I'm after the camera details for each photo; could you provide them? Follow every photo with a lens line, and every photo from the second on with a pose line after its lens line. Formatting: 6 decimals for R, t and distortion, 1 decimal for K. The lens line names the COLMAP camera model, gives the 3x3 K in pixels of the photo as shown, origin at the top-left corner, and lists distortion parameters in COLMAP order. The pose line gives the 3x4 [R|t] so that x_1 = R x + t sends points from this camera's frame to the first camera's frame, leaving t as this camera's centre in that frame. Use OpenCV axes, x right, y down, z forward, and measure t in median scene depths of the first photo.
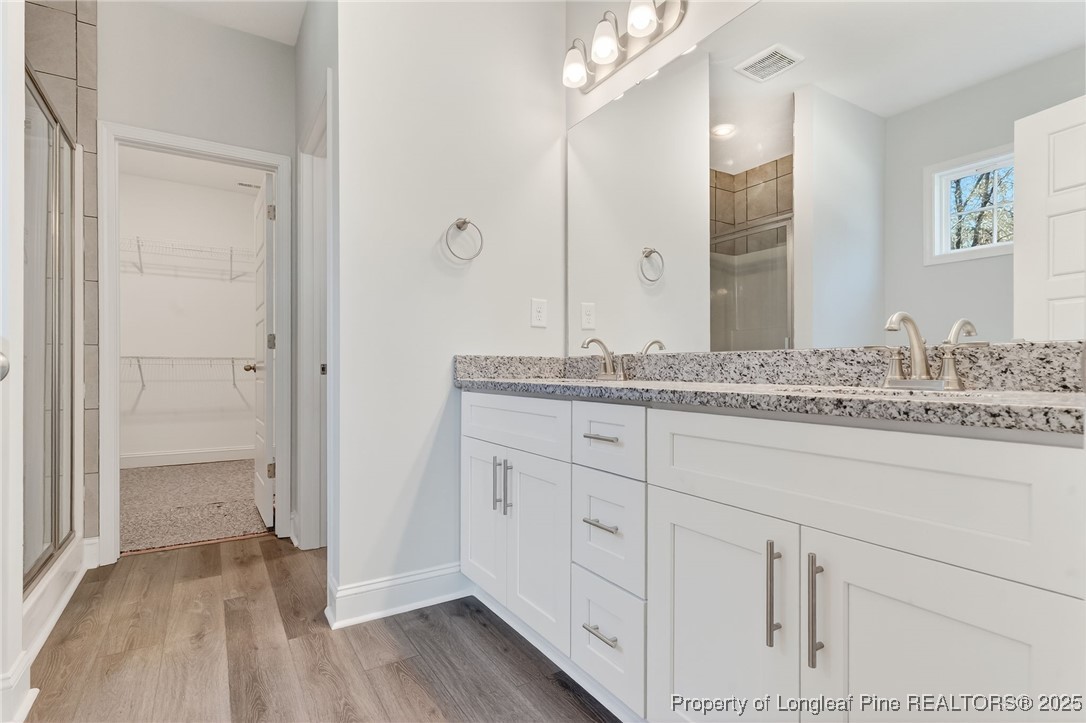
lens RADIAL K [[528.2, 0, 534.3], [0, 528.2, 359.8], [0, 0, 1]] dist [0.003739, -0.000339]
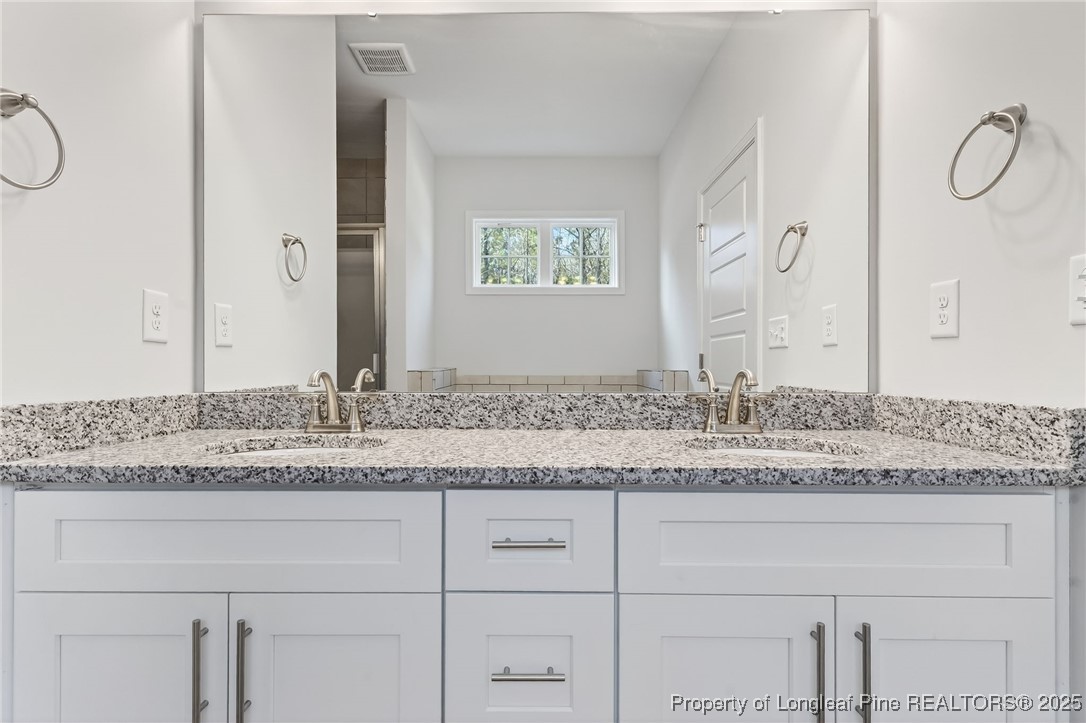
lens RADIAL K [[528.2, 0, 534.3], [0, 528.2, 359.8], [0, 0, 1]] dist [0.003739, -0.000339]
pose [[0.531005, 0.009640, 0.847314, -0.452458], [-0.015152, 0.999883, -0.001880, -0.086199], [-0.847233, -0.011840, 0.531090, 0.666909]]
